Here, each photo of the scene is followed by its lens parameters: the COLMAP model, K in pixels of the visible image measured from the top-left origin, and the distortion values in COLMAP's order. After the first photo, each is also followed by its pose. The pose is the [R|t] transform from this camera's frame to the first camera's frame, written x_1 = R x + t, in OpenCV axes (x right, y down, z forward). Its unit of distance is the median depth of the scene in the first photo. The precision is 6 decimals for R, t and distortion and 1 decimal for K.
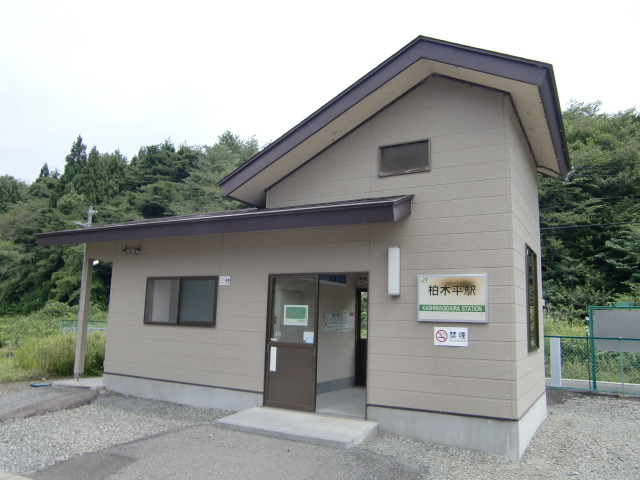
lens RADIAL K [[515.2, 0, 319.8], [0, 515.2, 240.8], [0, 0, 1]] dist [-0.062966, 0.031104]
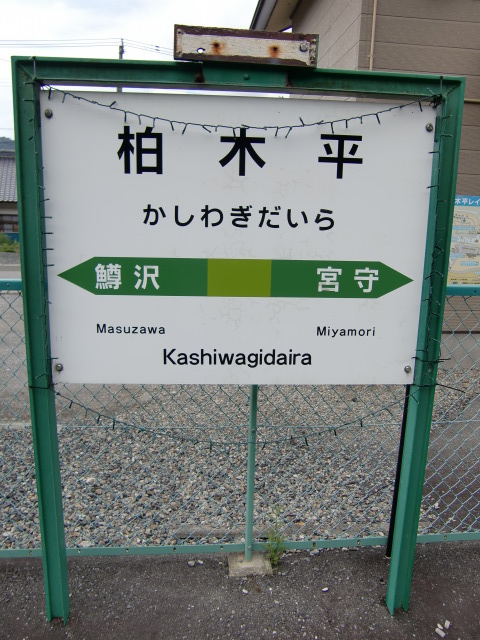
lens RADIAL K [[515.2, 0, 239.9], [0, 515.2, 317.2], [0, 0, 1]] dist [-0.062966, 0.031104]
pose [[0.845479, -0.121601, 0.519980, 0.134579], [-0.088612, 0.928281, 0.361168, 0.080102], [-0.526606, -0.351436, 0.774066, 0.782185]]
